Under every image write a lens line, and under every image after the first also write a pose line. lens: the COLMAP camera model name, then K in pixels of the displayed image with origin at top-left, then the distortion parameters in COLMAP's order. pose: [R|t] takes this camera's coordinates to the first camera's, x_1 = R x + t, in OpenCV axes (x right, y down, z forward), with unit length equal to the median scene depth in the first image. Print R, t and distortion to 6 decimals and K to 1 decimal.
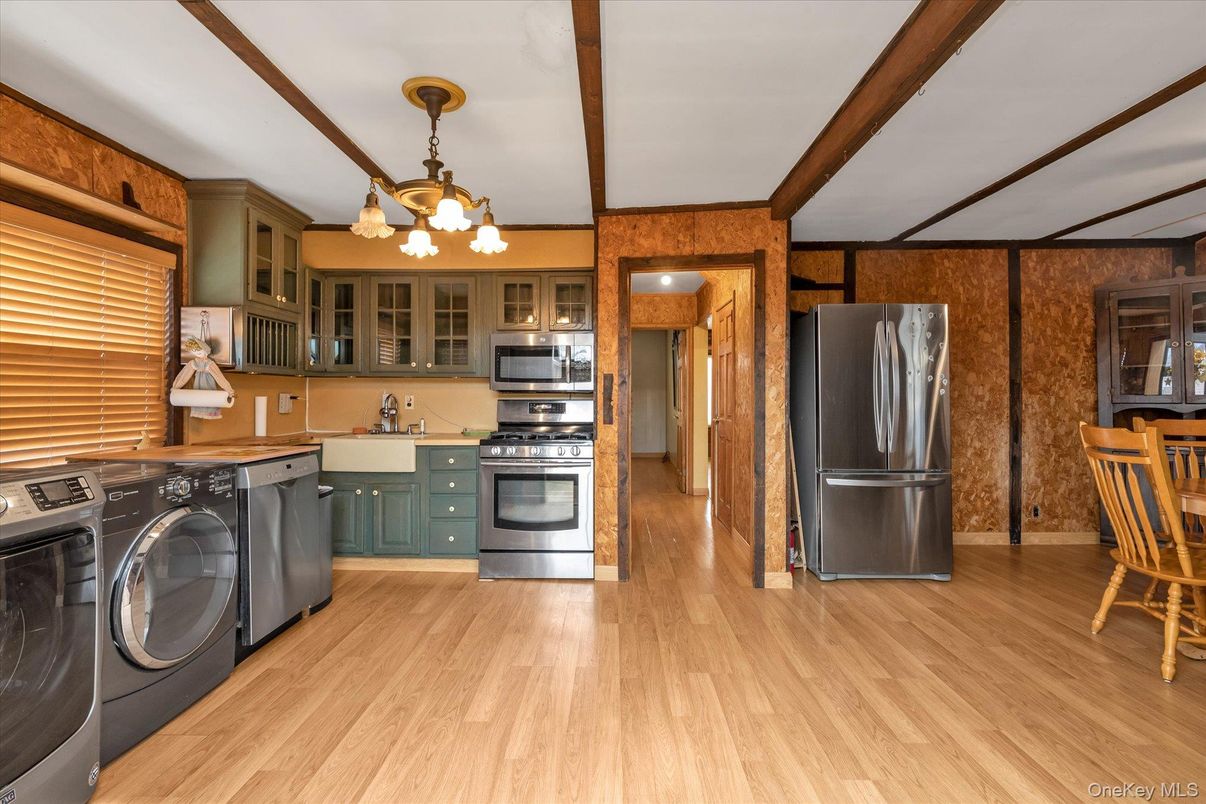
lens RADIAL K [[555.0, 0, 598.0], [0, 555.0, 392.5], [0, 0, 1]] dist [-0.000122, -0.000108]
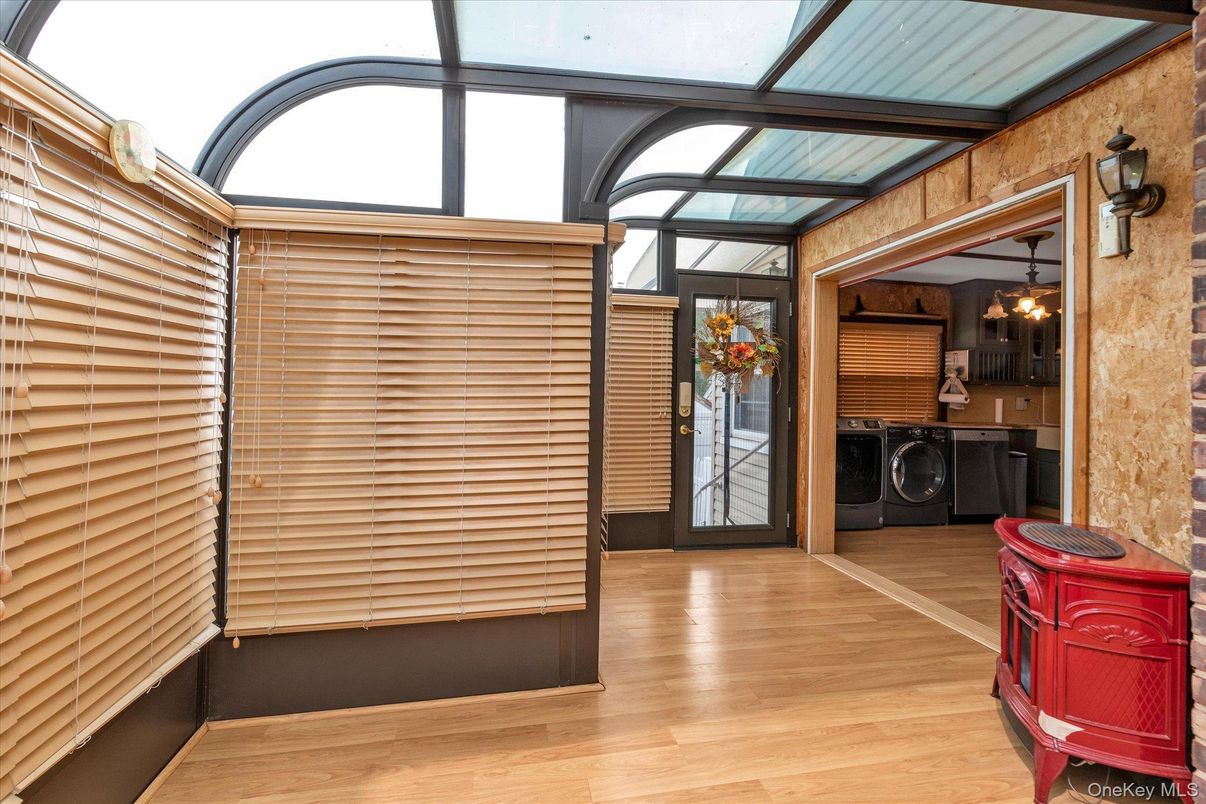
lens RADIAL K [[555.0, 0, 597.8], [0, 555.0, 395.7], [0, 0, 1]] dist [-0.000122, -0.000108]
pose [[0.204148, 0.004228, -0.978931, 0.923170], [-0.012136, 0.999925, 0.001788, 0.013204], [0.978865, 0.011515, 0.204184, -0.603824]]
